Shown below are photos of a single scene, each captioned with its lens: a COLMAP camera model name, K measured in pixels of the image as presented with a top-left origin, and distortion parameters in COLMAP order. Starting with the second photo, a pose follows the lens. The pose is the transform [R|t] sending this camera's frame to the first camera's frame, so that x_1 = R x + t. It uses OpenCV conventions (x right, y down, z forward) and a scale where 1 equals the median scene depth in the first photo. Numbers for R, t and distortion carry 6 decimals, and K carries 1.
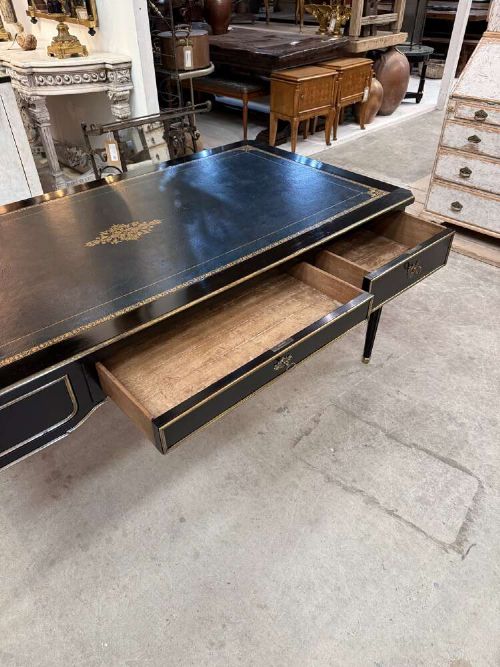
lens RADIAL K [[470.4, 0, 251.2], [0, 470.4, 332.4], [0, 0, 1]] dist [0.032061, -0.050711]
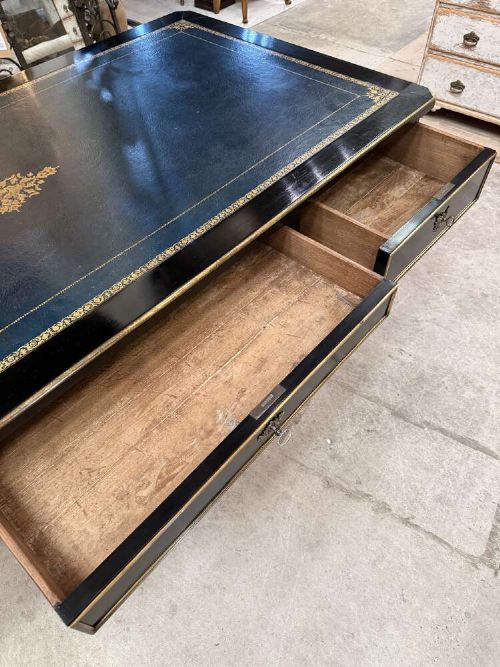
lens RADIAL K [[473.2, 0, 252.5], [0, 473.2, 334.1], [0, 0, 1]] dist [0.008545, -0.016097]
pose [[0.993766, -0.094898, 0.058518, 0.007913], [0.078608, 0.968607, 0.235842, -0.086939], [-0.079061, -0.229772, 0.970028, 0.176260]]
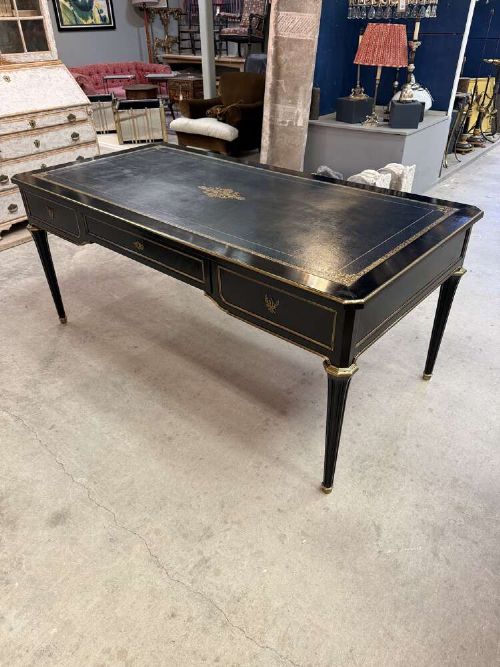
lens RADIAL K [[481.9, 0, 248.6], [0, 481.9, 336.9], [0, 0, 1]] dist [-0.001418, -0.007238]
pose [[-0.120760, -0.545790, 0.829174, -0.891604], [0.628029, 0.604866, 0.489608, -0.317291], [-0.768763, 0.579871, 0.269729, 0.444104]]
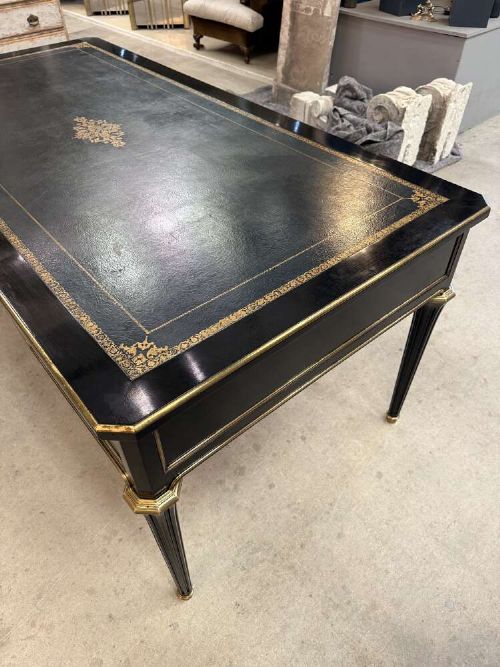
lens RADIAL K [[479.4, 0, 251.8], [0, 479.4, 340.9], [0, 0, 1]] dist [-0.004226, -0.006889]
pose [[0.030427, -0.703779, 0.709767, -0.638374], [0.627267, 0.566305, 0.534636, -0.157118], [-0.778210, 0.428946, 0.458688, 0.295345]]
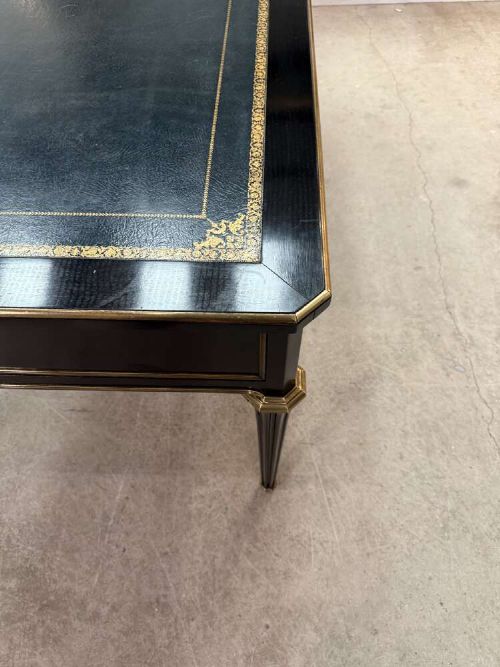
lens RADIAL K [[473.5, 0, 247.6], [0, 473.5, 336.3], [0, 0, 1]] dist [0.001714, -0.011591]
pose [[-0.689855, 0.617129, -0.378486, 0.095261], [-0.439128, 0.058942, 0.896489, -0.479303], [0.575558, 0.784651, 0.230337, 0.771085]]
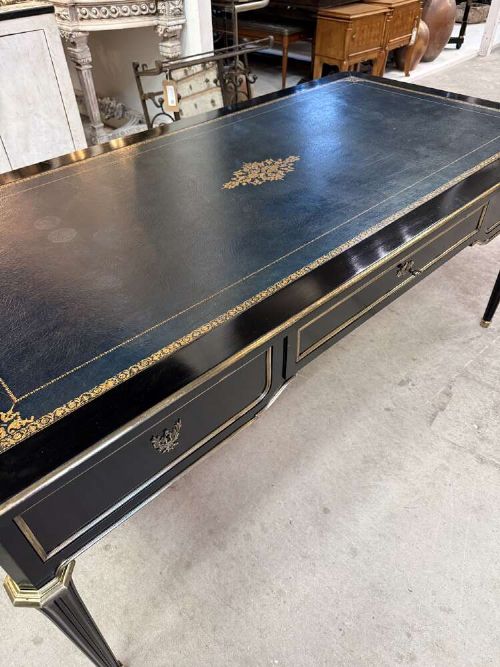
lens RADIAL K [[475.2, 0, 250.0], [0, 475.2, 333.5], [0, 0, 1]] dist [-0.000073, -0.010911]
pose [[0.999739, -0.020854, 0.009368, -0.167621], [0.020206, 0.997708, 0.064576, 0.007772], [-0.010693, -0.064370, 0.997869, 0.089456]]
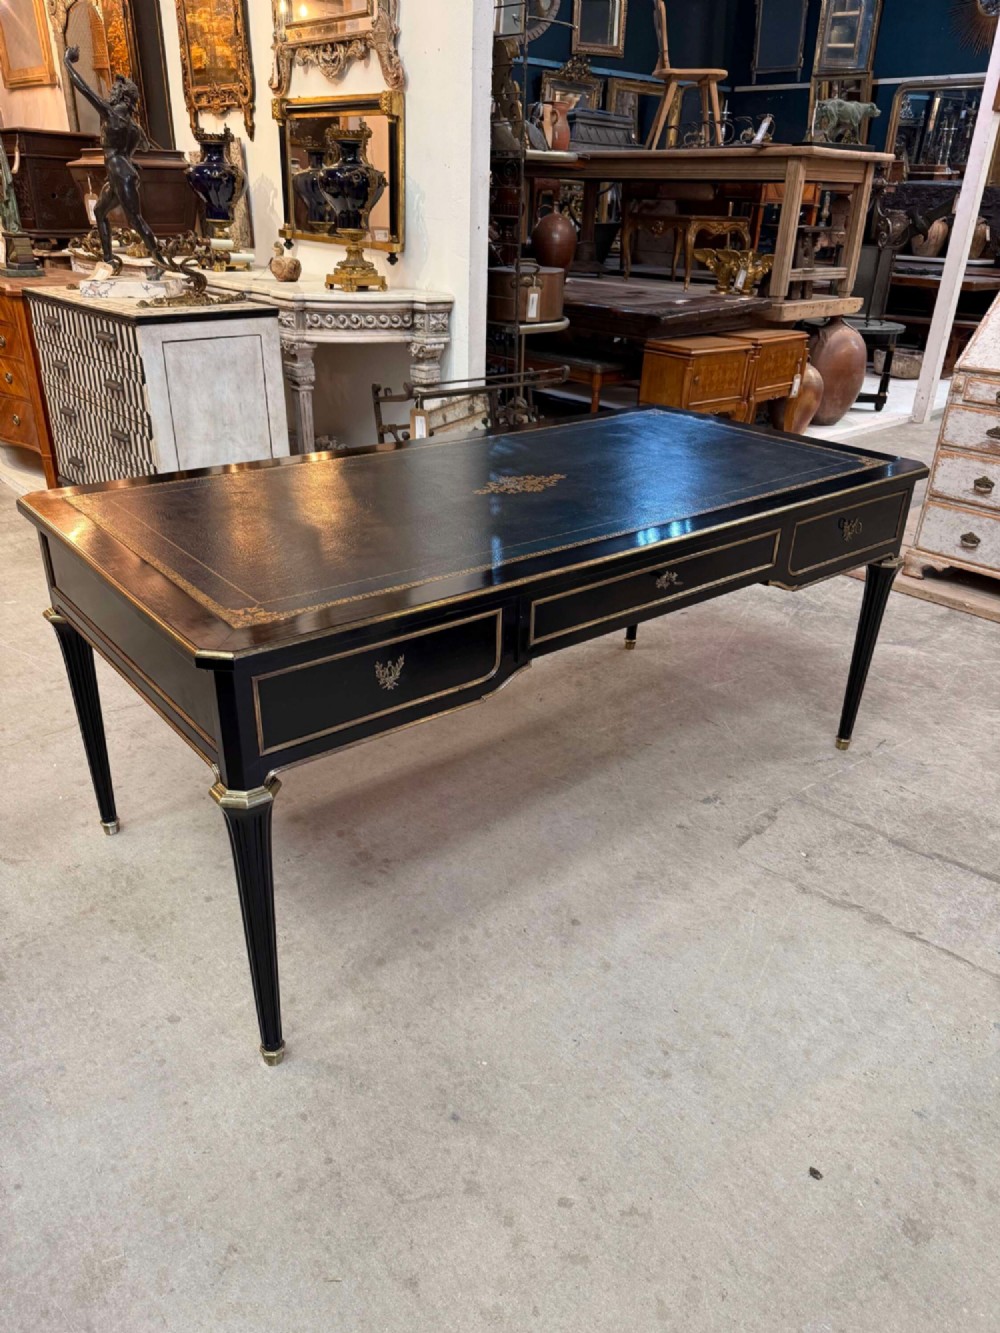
lens RADIAL K [[929.6, 0, 500.0], [0, 929.6, 666.5], [0, 0, 1]] dist [0.090111, -0.177967]
pose [[0.998000, 0.055736, -0.029823, -0.133251], [-0.060646, 0.977303, -0.202980, 0.188028], [0.017832, 0.204383, 0.978729, -0.171050]]
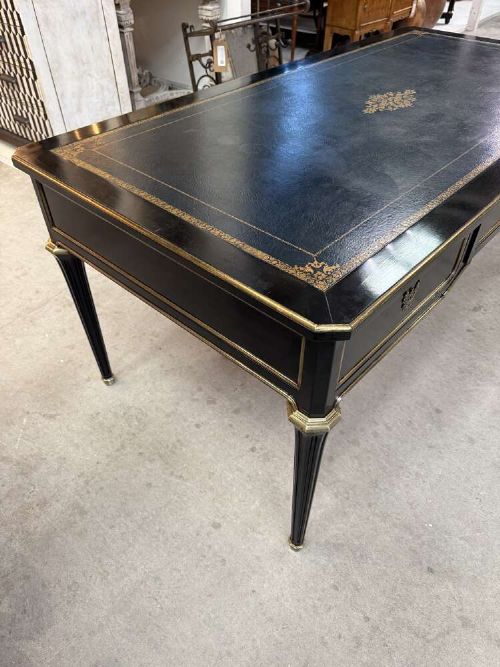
lens RADIAL K [[473.5, 0, 247.6], [0, 473.5, 336.3], [0, 0, 1]] dist [0.001714, -0.011591]
pose [[0.995561, -0.059938, 0.072562, -0.350764], [0.052934, 0.994081, 0.094870, 0.075501], [-0.077819, -0.090607, 0.992842, 0.042638]]
